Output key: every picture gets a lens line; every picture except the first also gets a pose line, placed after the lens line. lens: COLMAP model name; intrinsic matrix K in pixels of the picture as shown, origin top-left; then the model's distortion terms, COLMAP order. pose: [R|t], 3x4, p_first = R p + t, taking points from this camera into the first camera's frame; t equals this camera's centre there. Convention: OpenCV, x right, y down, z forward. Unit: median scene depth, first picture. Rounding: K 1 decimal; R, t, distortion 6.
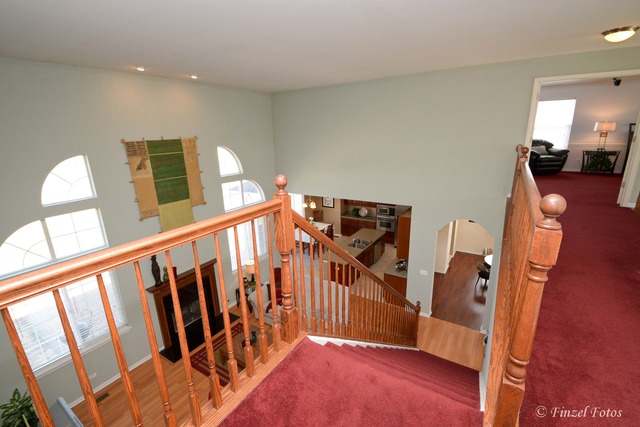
lens RADIAL K [[283.6, 0, 320.0], [0, 283.6, 213.5], [0, 0, 1]] dist [-0.000721, -0.000119]
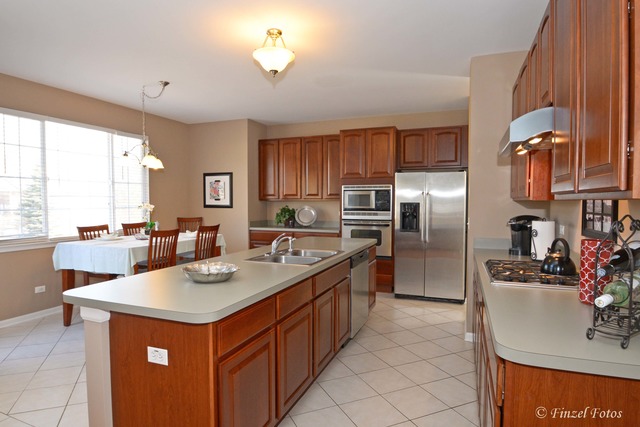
lens RADIAL K [[363.0, 0, 310.8], [0, 363.0, 214.6], [0, 0, 1]] dist [-0.000181, -0.000059]
pose [[0.984883, 0.024155, 0.171529, 0.078488], [0.019111, 0.969033, -0.246191, 0.127637], [-0.172164, 0.245747, 0.953922, 0.559375]]
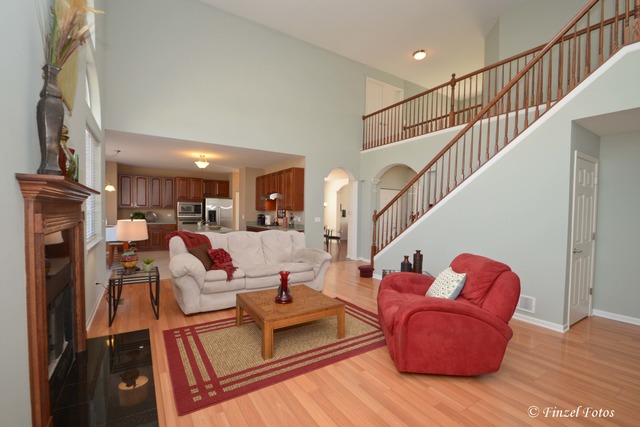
lens RADIAL K [[283.6, 0, 320.0], [0, 283.6, 213.5], [0, 0, 1]] dist [-0.000721, -0.000119]
pose [[0.420847, 0.026205, 0.906753, -0.362410], [0.223390, 0.965806, -0.131592, 0.202389], [-0.879195, 0.257940, 0.400603, 0.327274]]
